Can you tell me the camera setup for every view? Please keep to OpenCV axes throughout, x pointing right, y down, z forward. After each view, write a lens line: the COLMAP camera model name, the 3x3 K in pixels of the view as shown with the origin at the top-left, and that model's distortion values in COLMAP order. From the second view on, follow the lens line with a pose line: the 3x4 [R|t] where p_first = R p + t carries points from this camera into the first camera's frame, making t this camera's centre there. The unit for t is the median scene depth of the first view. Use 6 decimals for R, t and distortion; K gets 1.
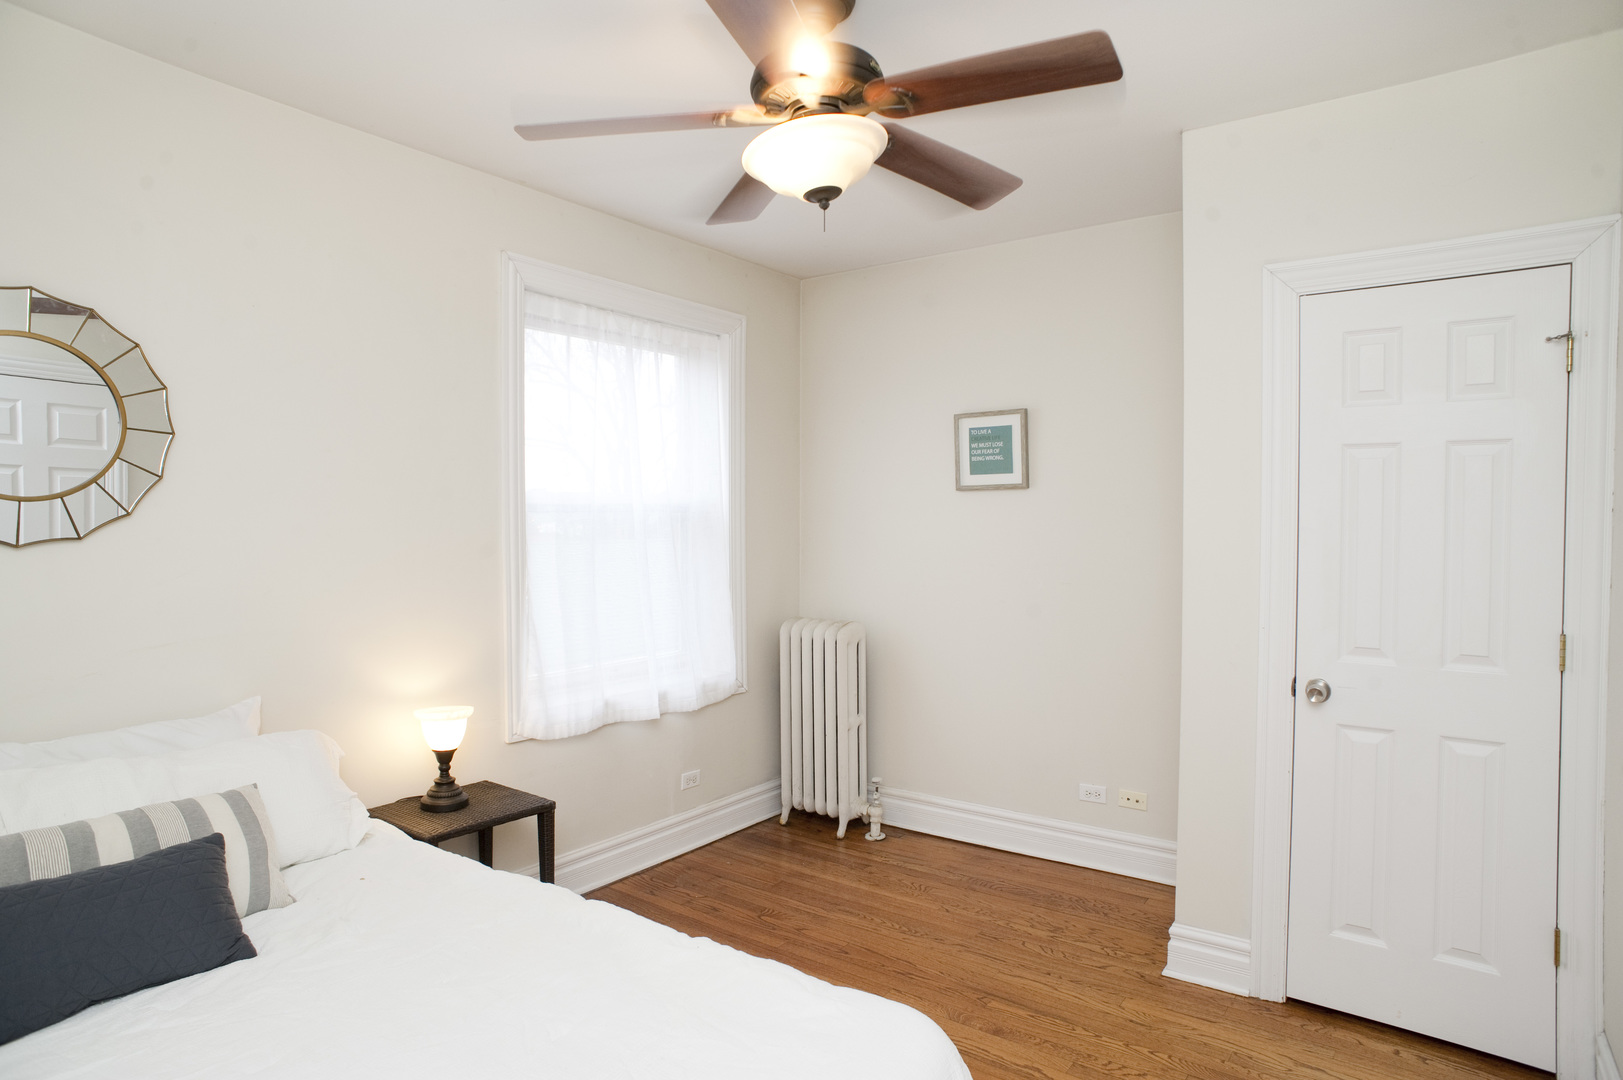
lens RADIAL K [[923.2, 0, 819.2], [0, 923.2, 539.9], [0, 0, 1]] dist [-0.097439, 0.066039]
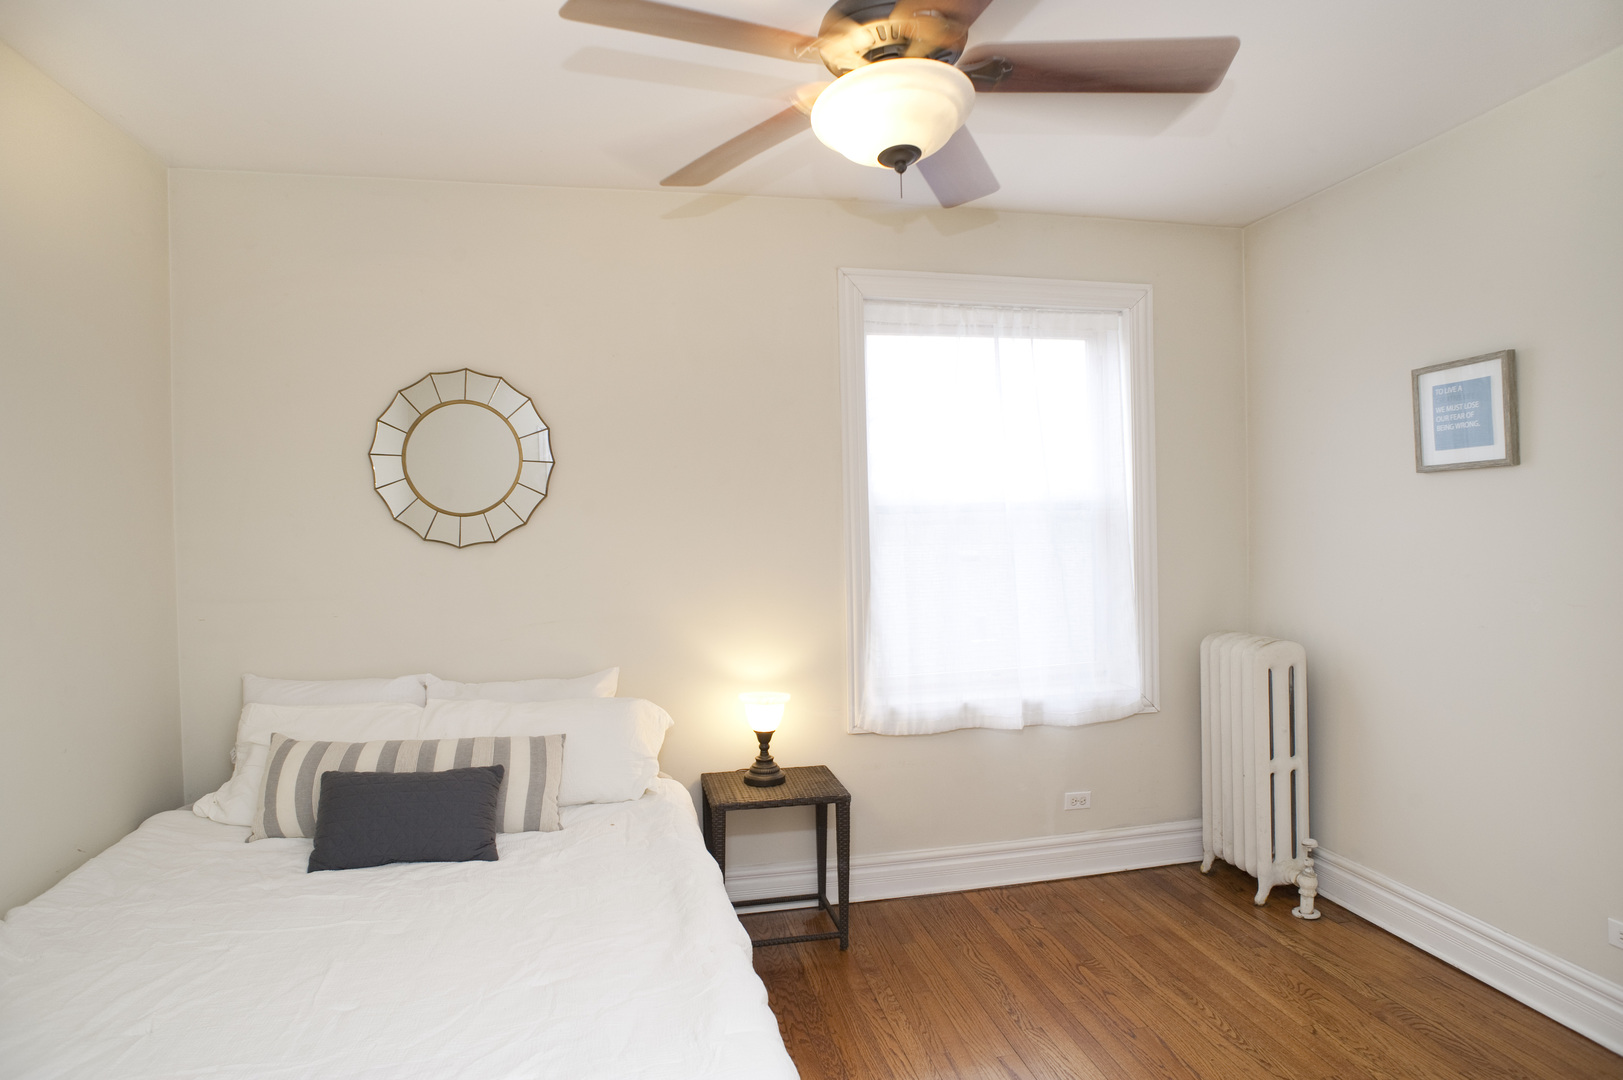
lens RADIAL K [[923.2, 0, 811.4], [0, 923.2, 541.0], [0, 0, 1]] dist [-0.097439, 0.066039]
pose [[0.743808, 0.000375, -0.668394, 0.291556], [0.003824, 0.999981, 0.004816, -0.004643], [0.668383, -0.006138, 0.743792, 0.154700]]
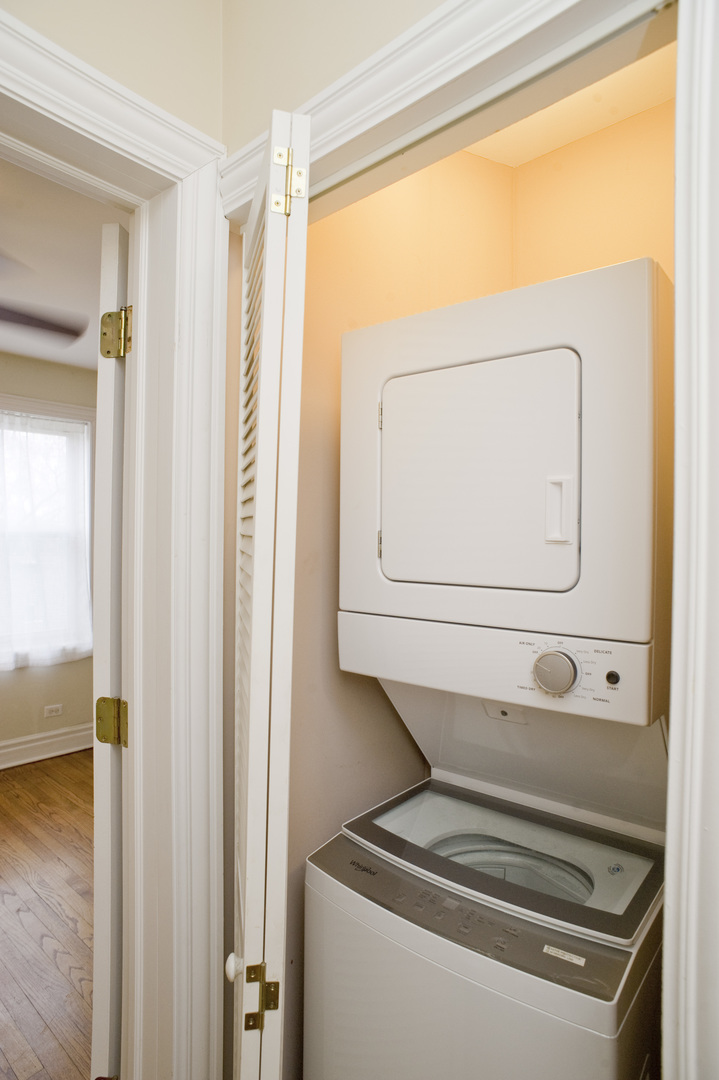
lens RADIAL K [[614.3, 0, 357.7], [0, 614.3, 548.2], [0, 0, 1]] dist [-0.097439, 0.066039]
pose [[0.995997, 0.012041, -0.088573, 0.488846], [-0.012838, 0.999882, -0.008434, -0.010265], [0.088461, 0.009538, 0.996034, 0.044060]]
